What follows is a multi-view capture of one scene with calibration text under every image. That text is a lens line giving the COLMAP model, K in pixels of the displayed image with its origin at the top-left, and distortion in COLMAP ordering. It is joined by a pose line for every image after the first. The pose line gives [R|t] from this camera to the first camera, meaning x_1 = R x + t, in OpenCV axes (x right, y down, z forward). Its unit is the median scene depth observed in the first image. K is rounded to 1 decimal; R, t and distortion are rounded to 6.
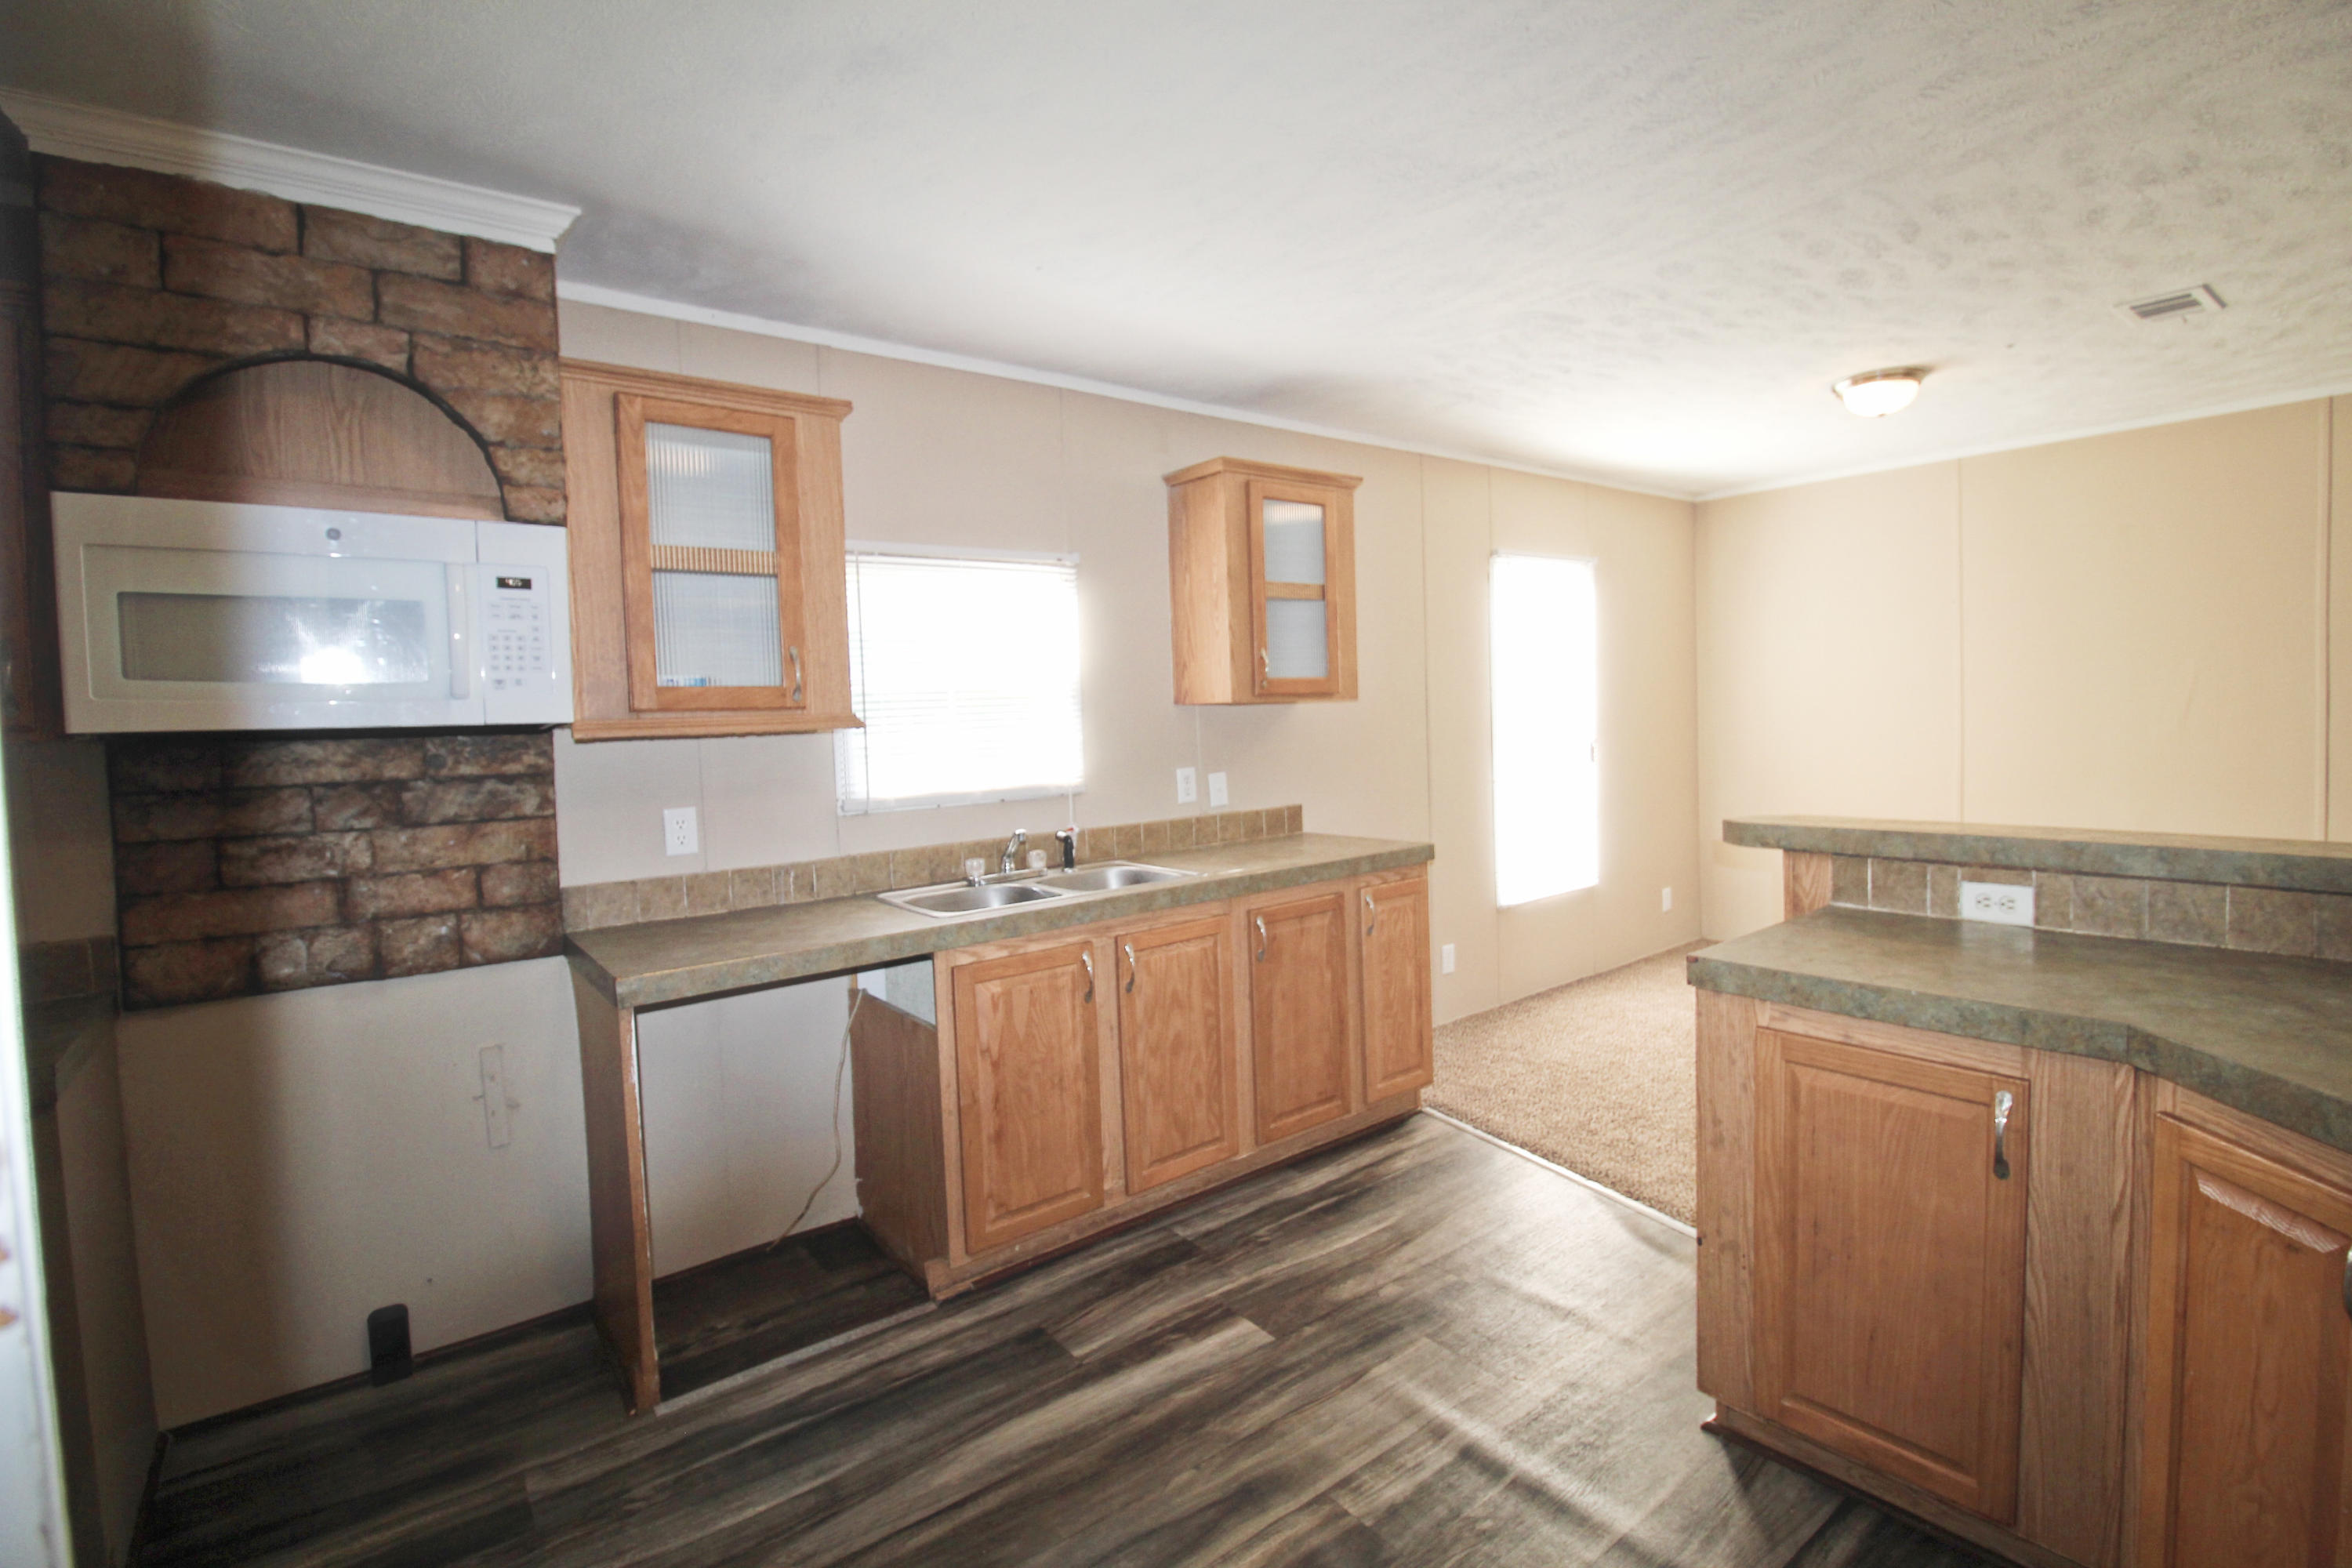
lens RADIAL K [[1083.8, 0, 1193.3], [0, 1083.8, 762.6], [0, 0, 1]] dist [-0.005040, -0.009919]
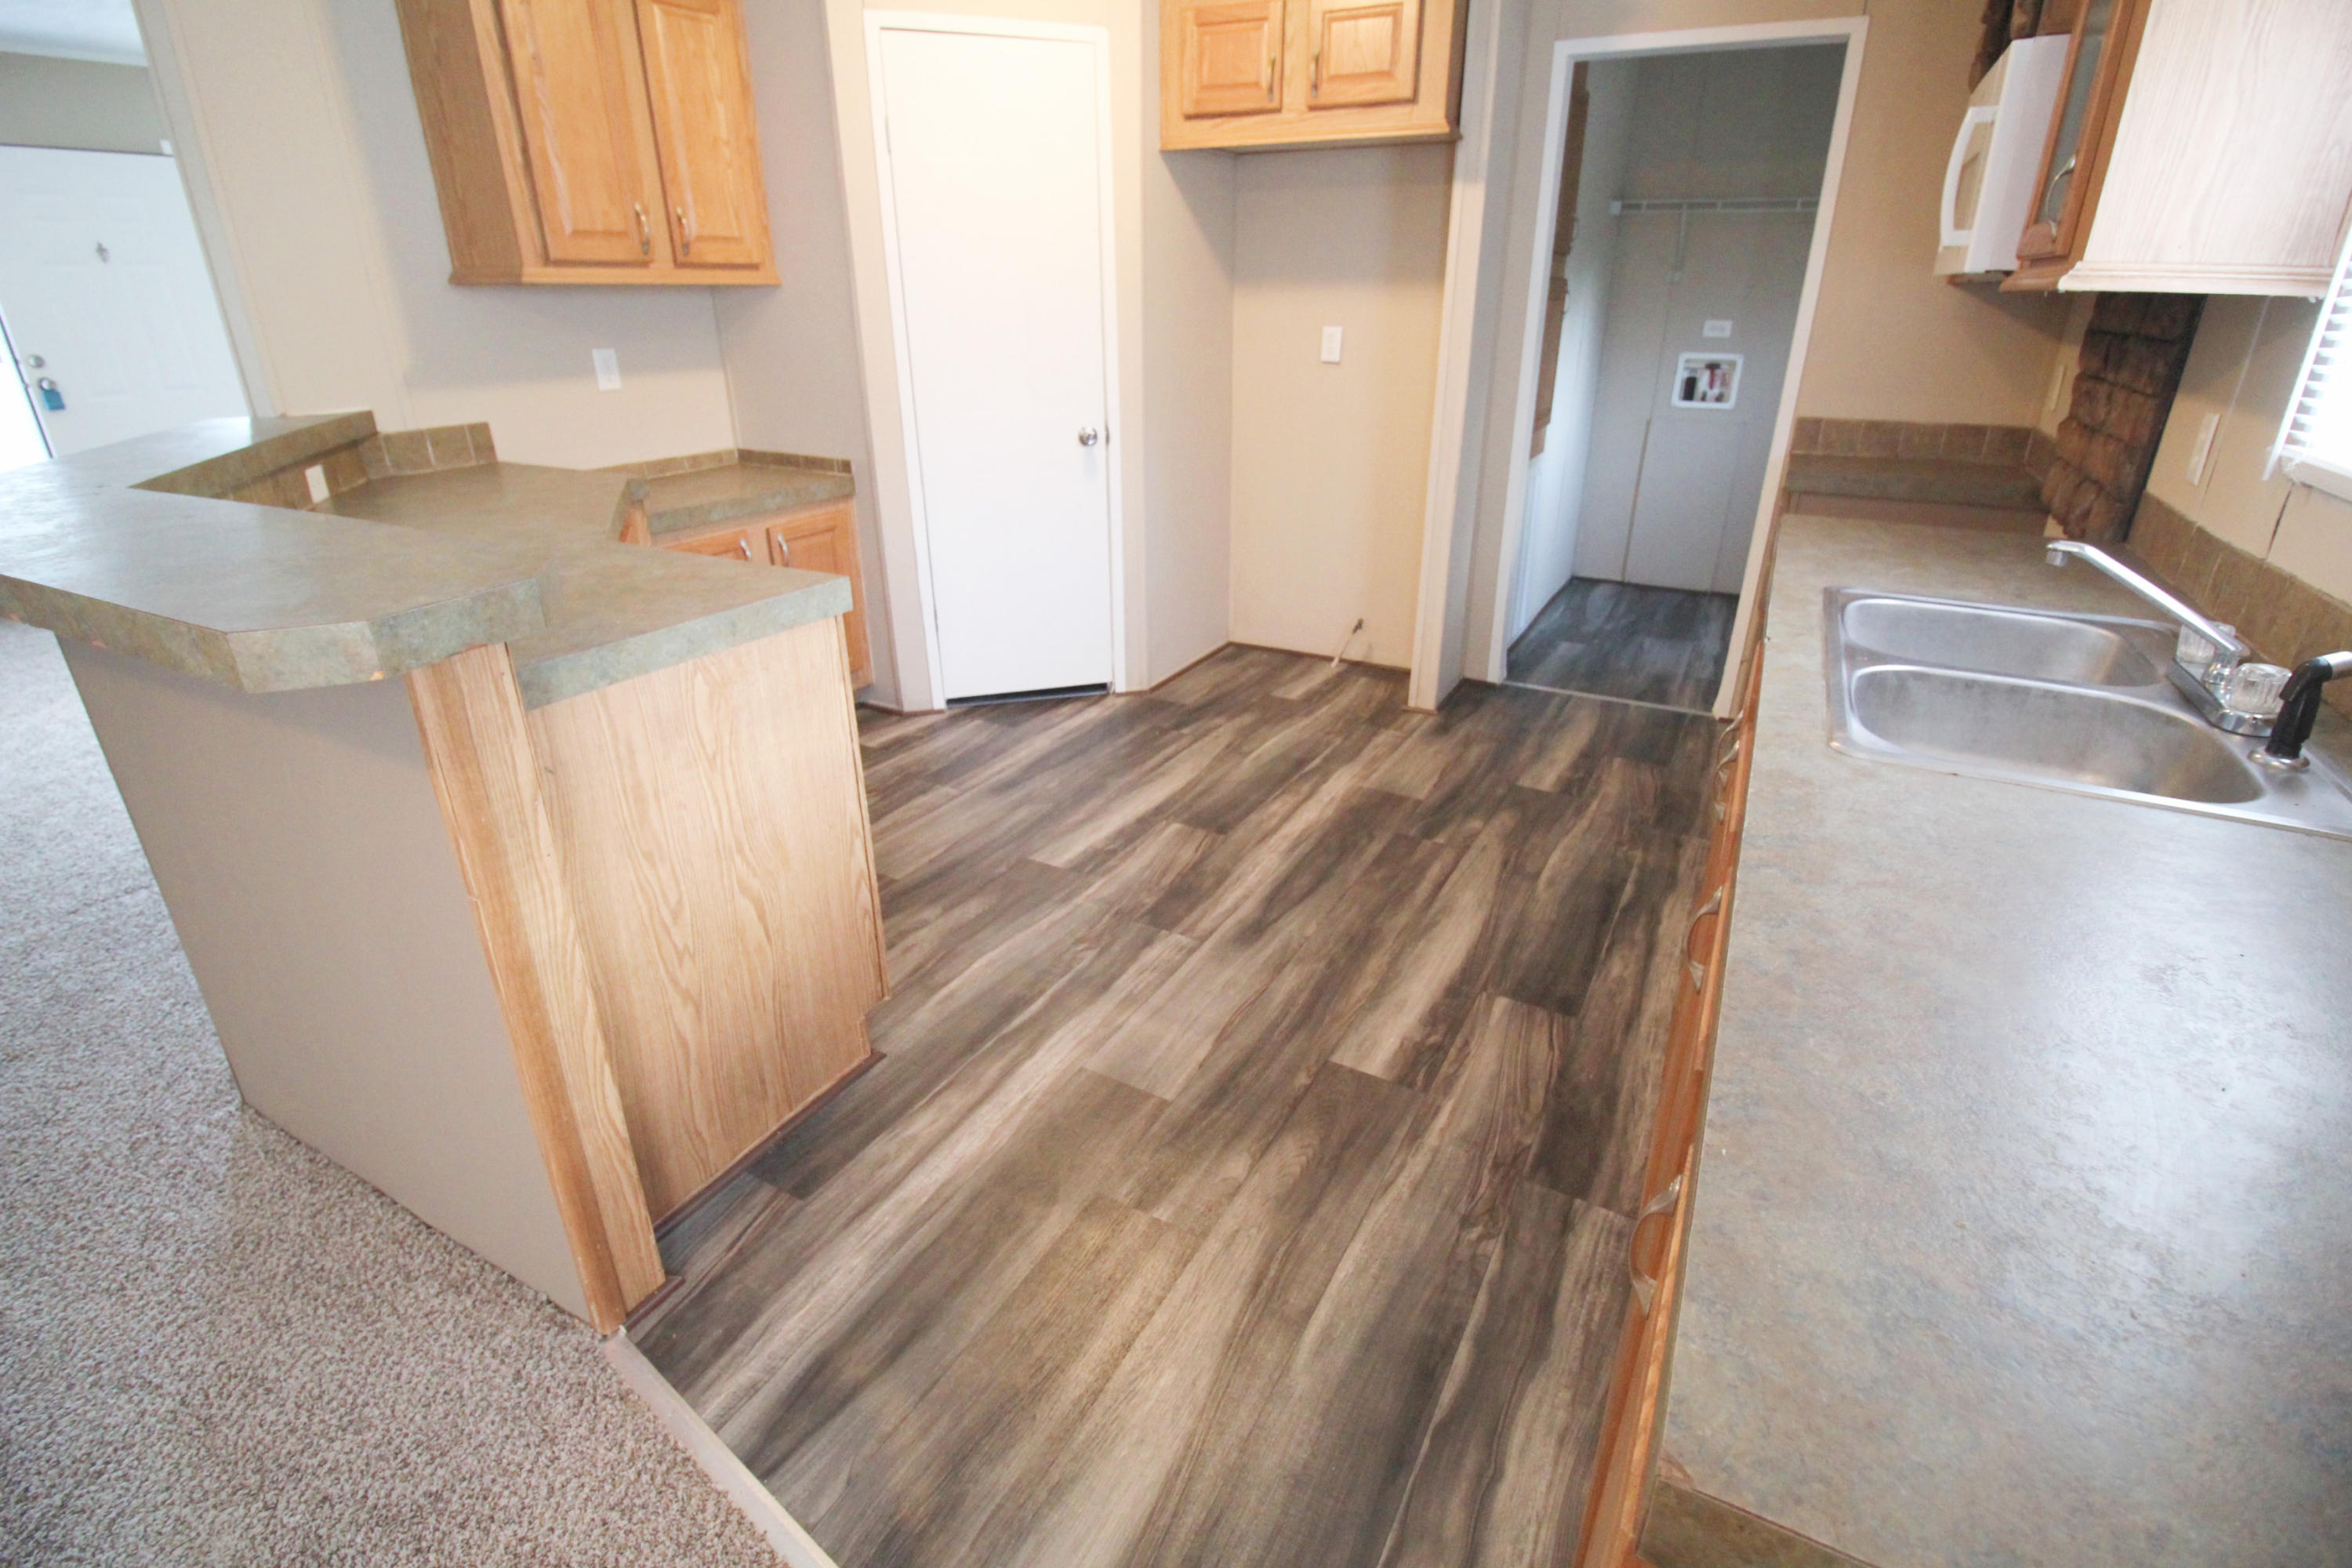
lens RADIAL K [[1083.8, 0, 1195.1], [0, 1083.8, 774.6], [0, 0, 1]] dist [-0.005040, -0.009919]
pose [[-0.912103, 0.190181, -0.363180, 0.461695], [0.003969, 0.889943, 0.456054, -0.075409], [0.409942, 0.414526, -0.812475, 1.613487]]
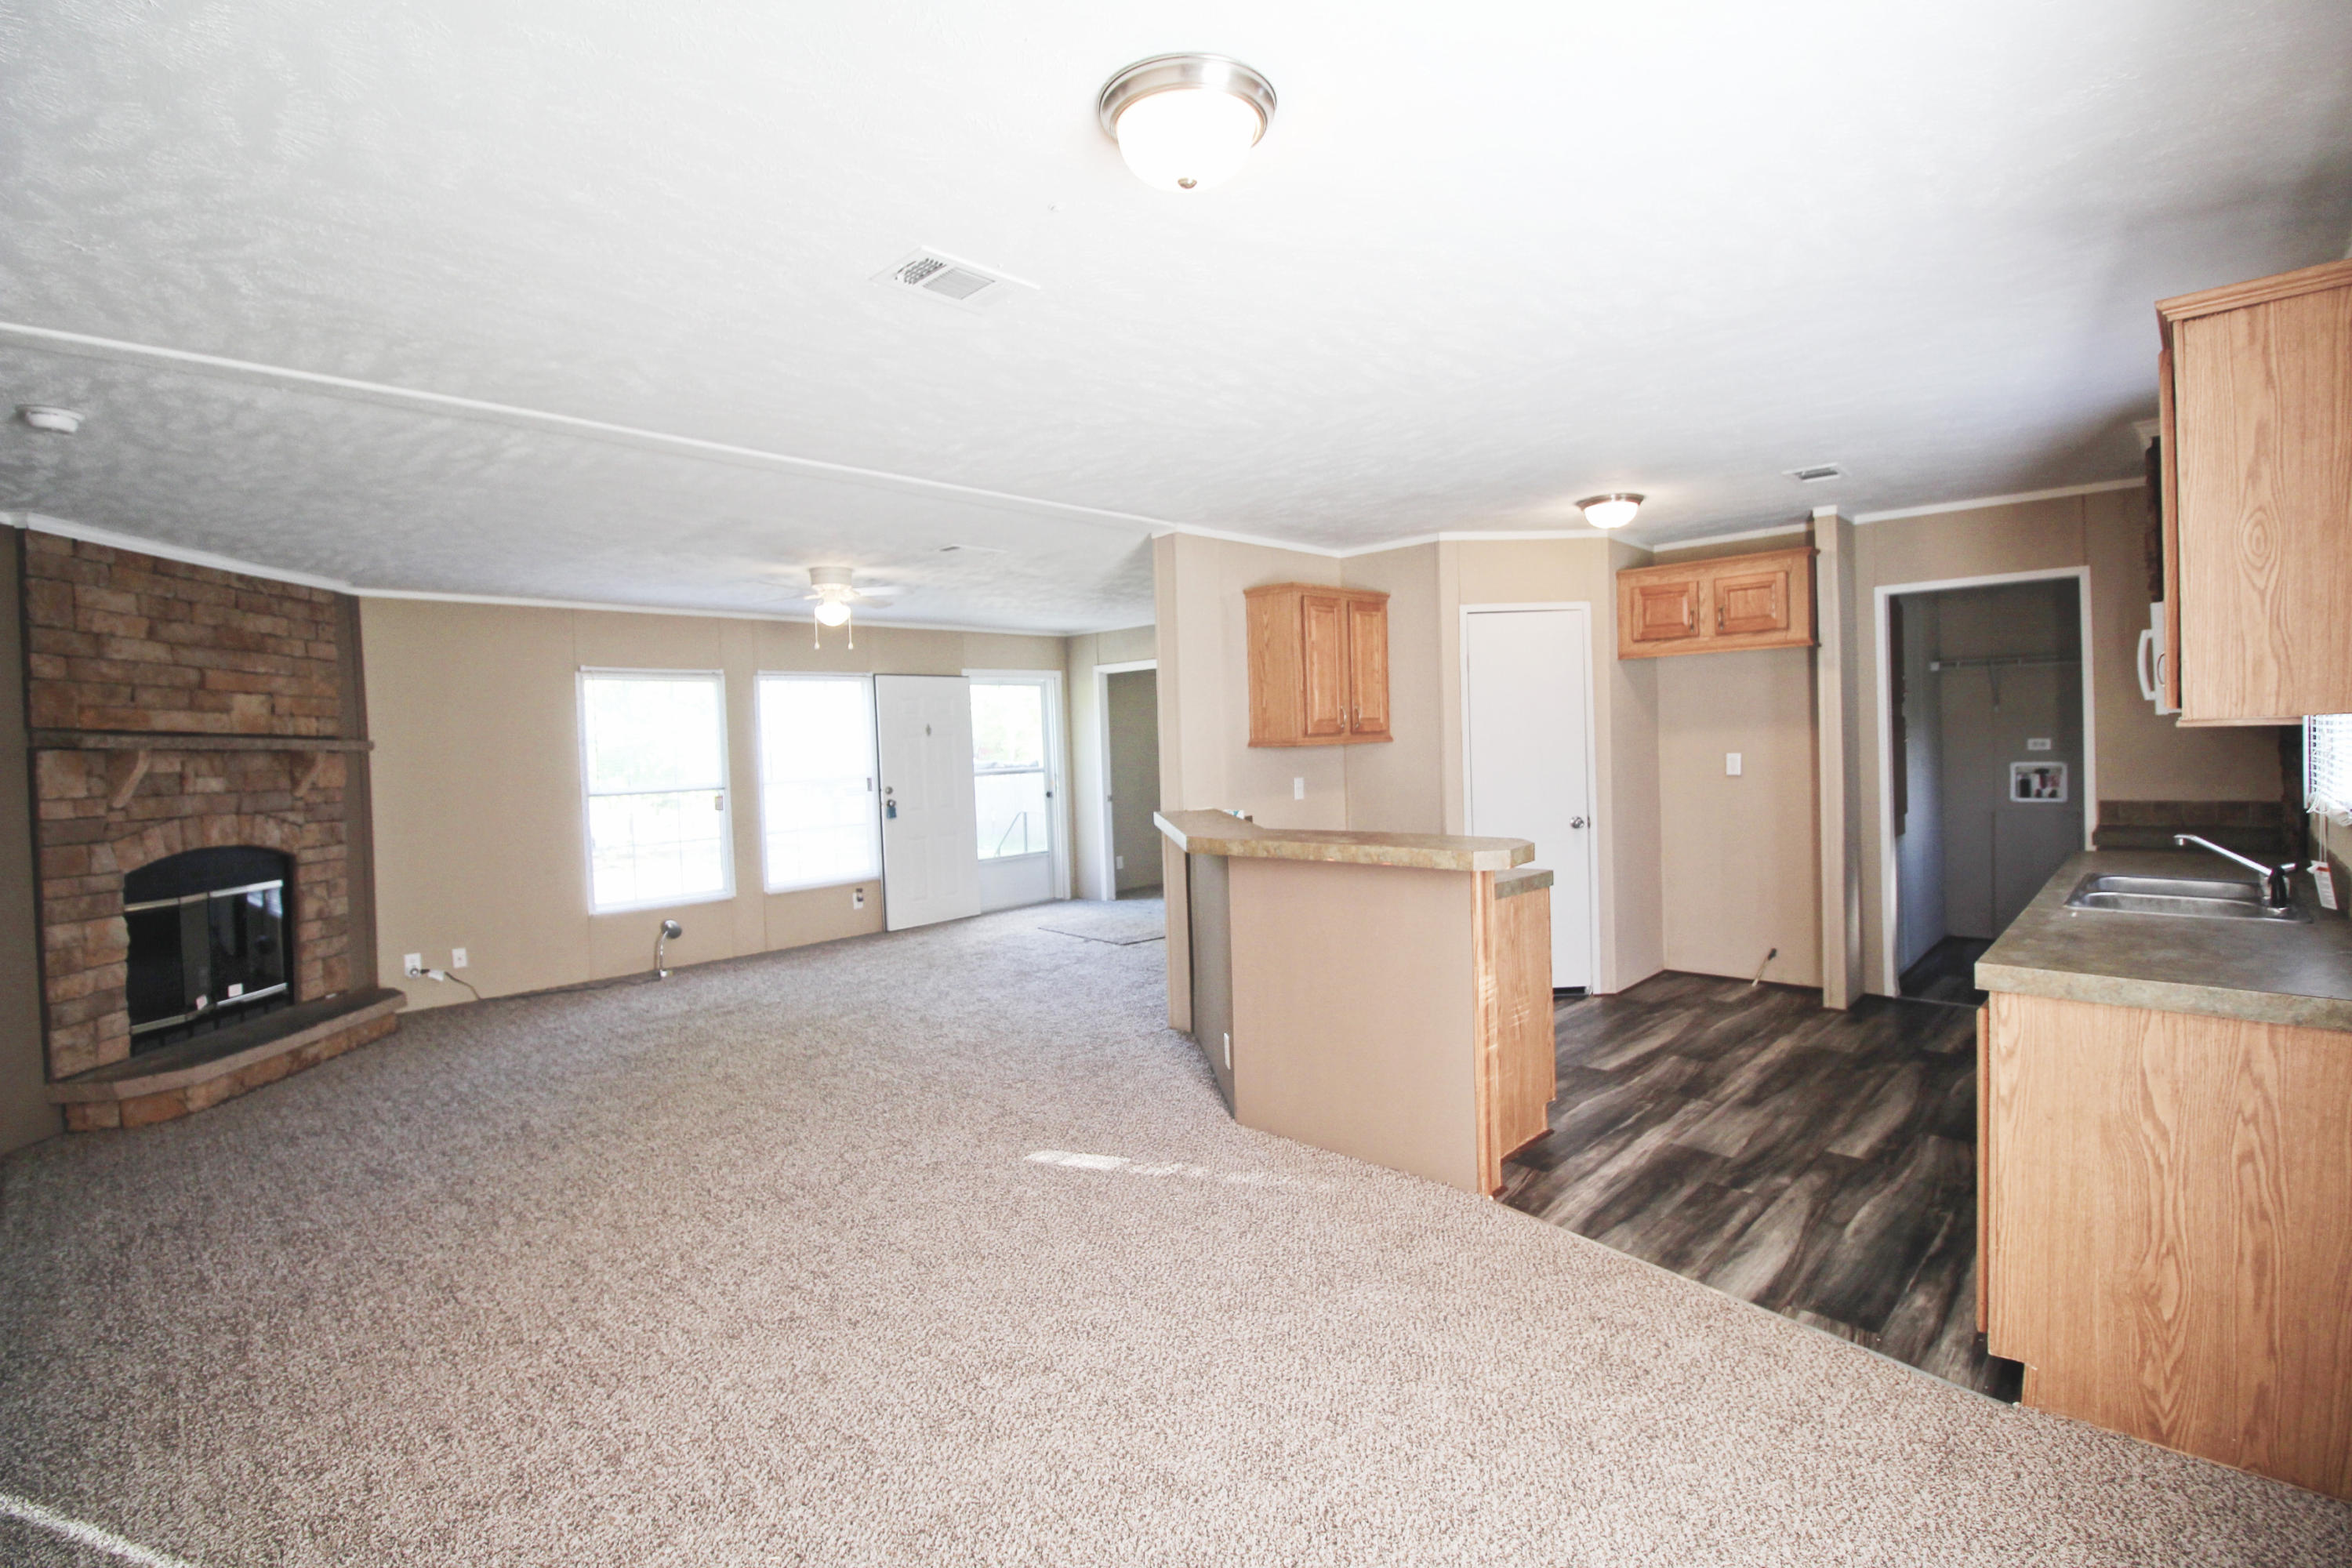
lens RADIAL K [[1083.8, 0, 1191.4], [0, 1083.8, 774.2], [0, 0, 1]] dist [-0.005040, -0.009919]
pose [[-0.987120, 0.068444, -0.144598, 1.157686], [0.056151, 0.994585, 0.087452, -0.173217], [0.149801, 0.078207, -0.985618, 2.368000]]
